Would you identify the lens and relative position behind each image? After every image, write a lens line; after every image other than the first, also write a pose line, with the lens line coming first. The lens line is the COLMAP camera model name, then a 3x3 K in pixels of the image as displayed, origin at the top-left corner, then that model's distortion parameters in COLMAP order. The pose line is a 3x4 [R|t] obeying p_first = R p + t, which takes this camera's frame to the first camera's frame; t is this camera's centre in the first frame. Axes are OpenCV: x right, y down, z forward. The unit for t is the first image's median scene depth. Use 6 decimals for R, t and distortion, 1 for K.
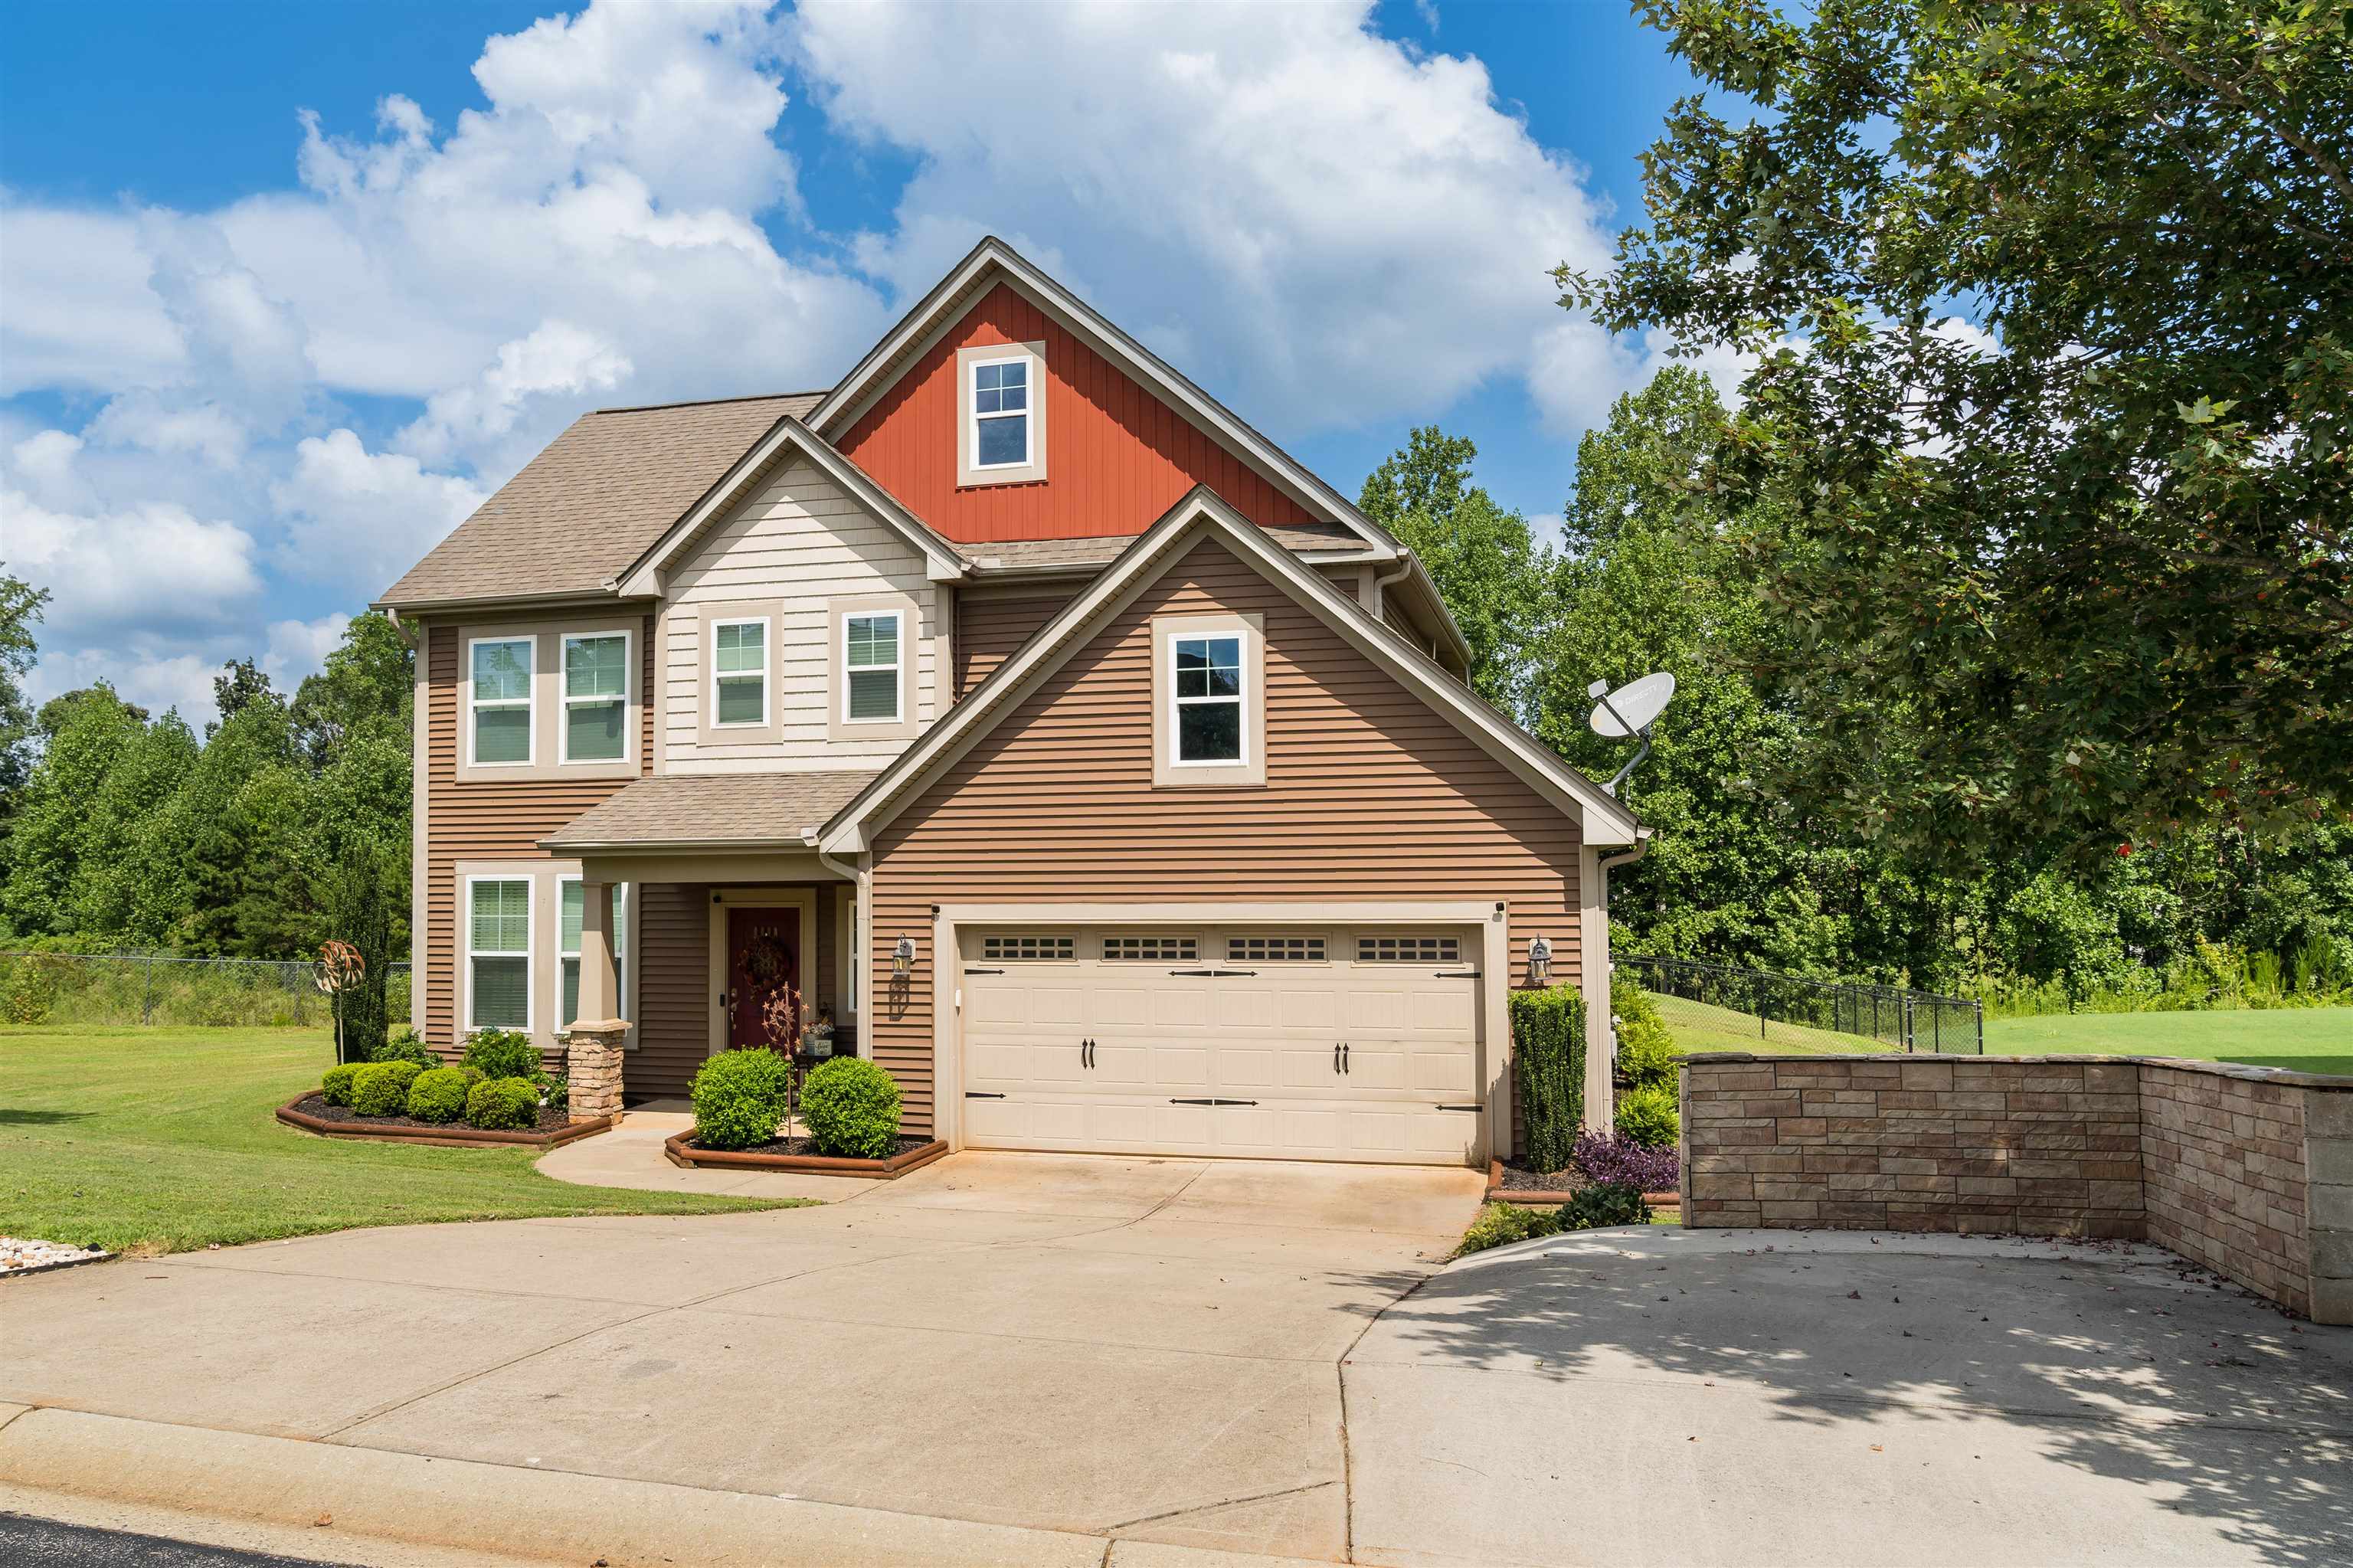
lens RADIAL K [[1611.7, 0, 1183.4], [0, 1611.7, 780.5], [0, 0, 1]] dist [-0.012624, 0.082460]
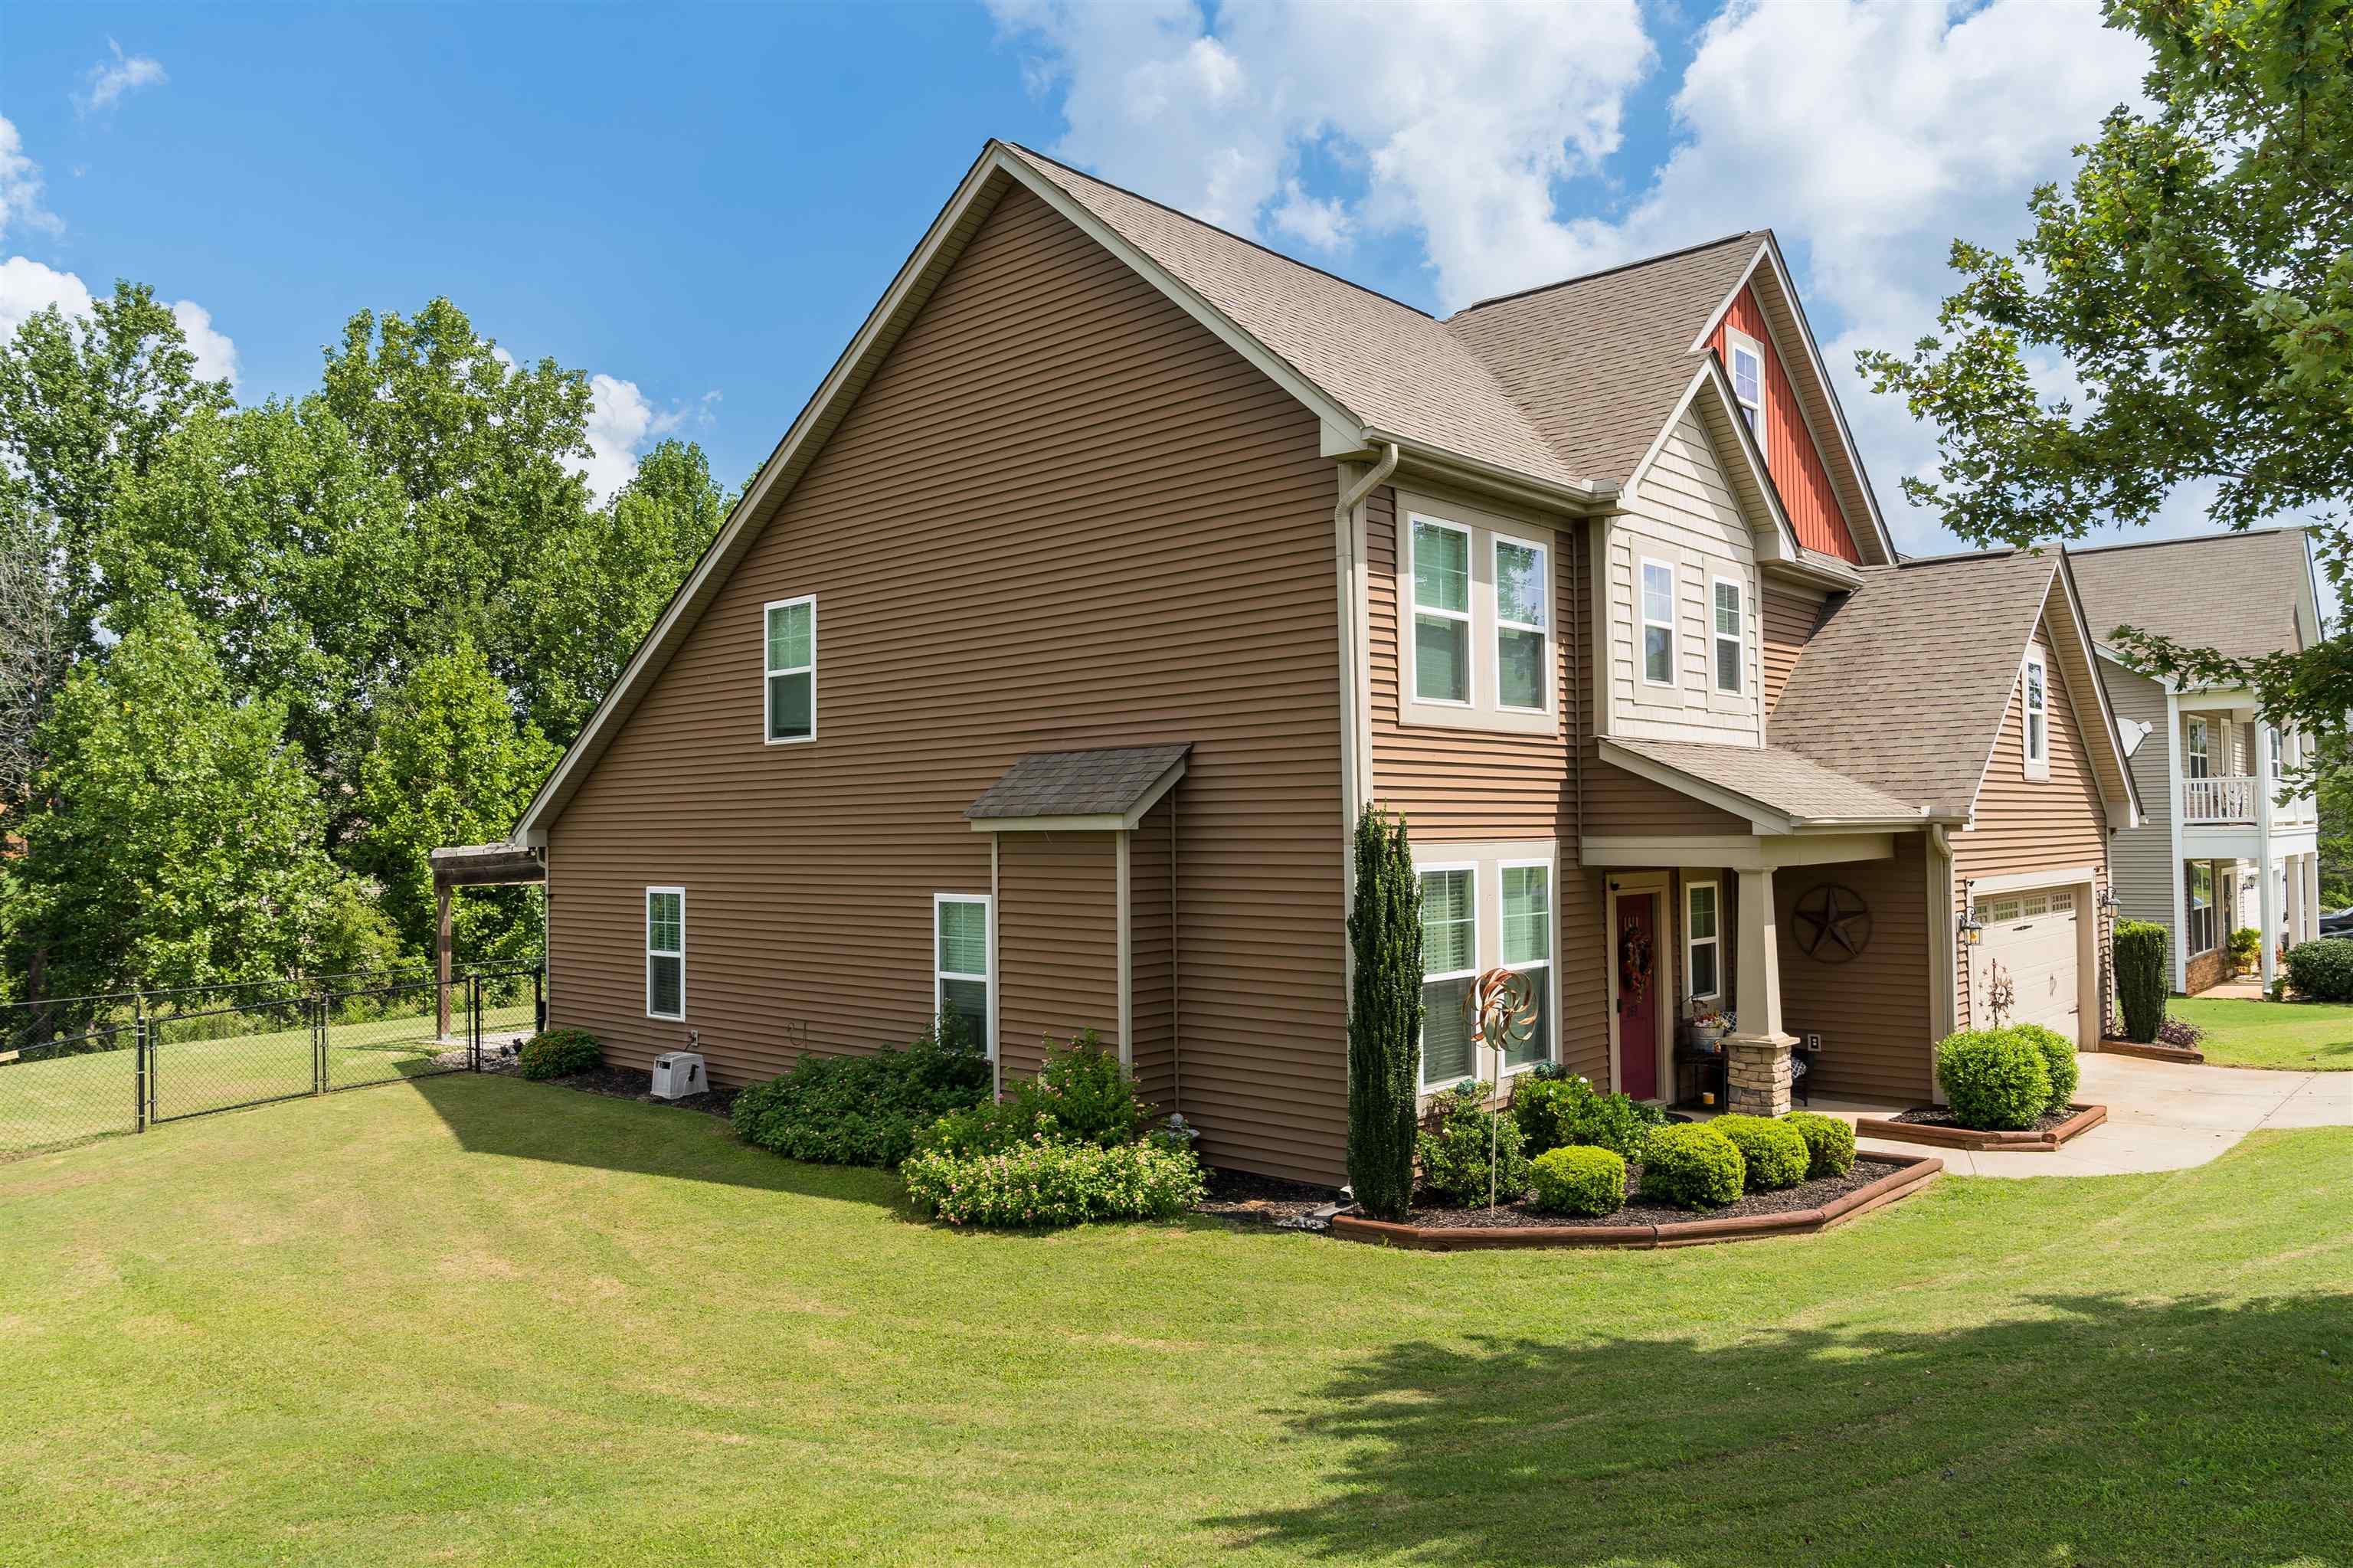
lens RADIAL K [[1559.4, 0, 1176.5], [0, 1559.4, 784.0], [0, 0, 1]] dist [-0.009129, -0.002169]
pose [[0.480621, 0.027537, 0.876496, -1.161600], [-0.043632, 0.999020, -0.007461, 0.038207], [-0.875842, -0.034657, 0.481351, 0.845647]]
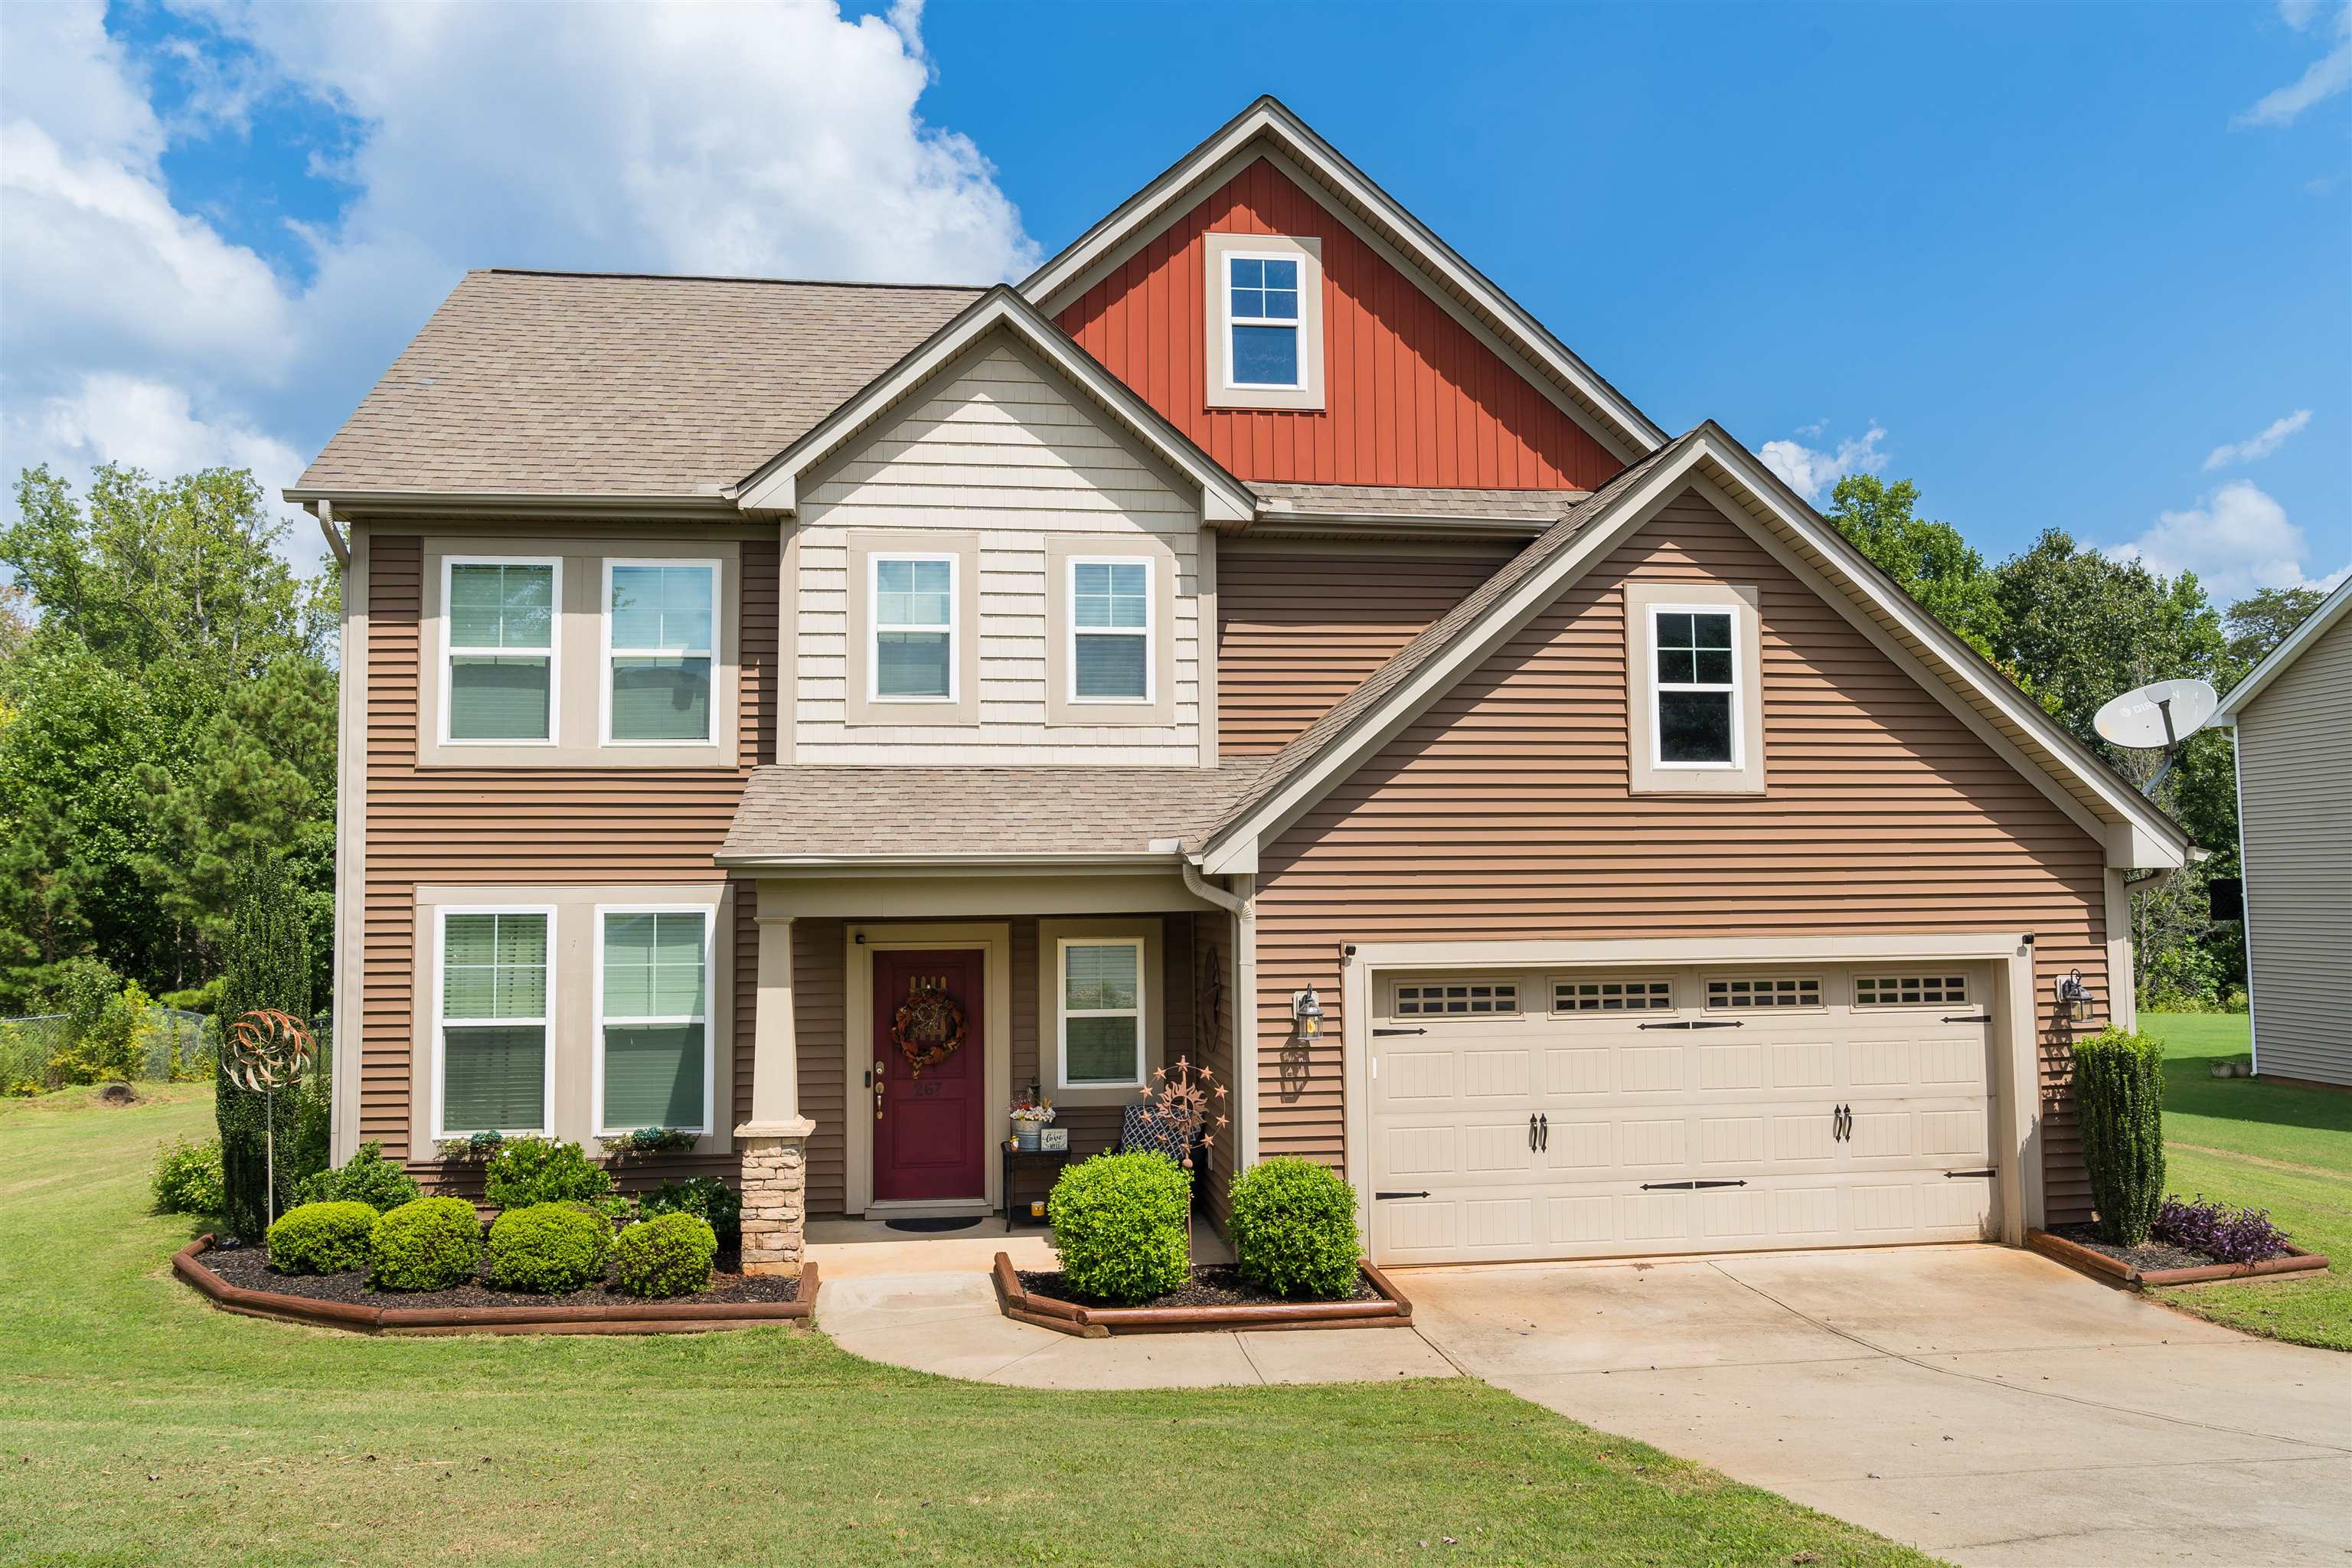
lens RADIAL K [[1558.7, 0, 1176.0], [0, 1558.7, 784.0], [0, 0, 1]] dist [-0.009129, -0.002169]
pose [[0.928837, 0.026042, 0.369572, -0.435690], [-0.019658, 0.999586, -0.021030, 0.017015], [-0.369966, 0.012269, 0.928964, 0.311458]]
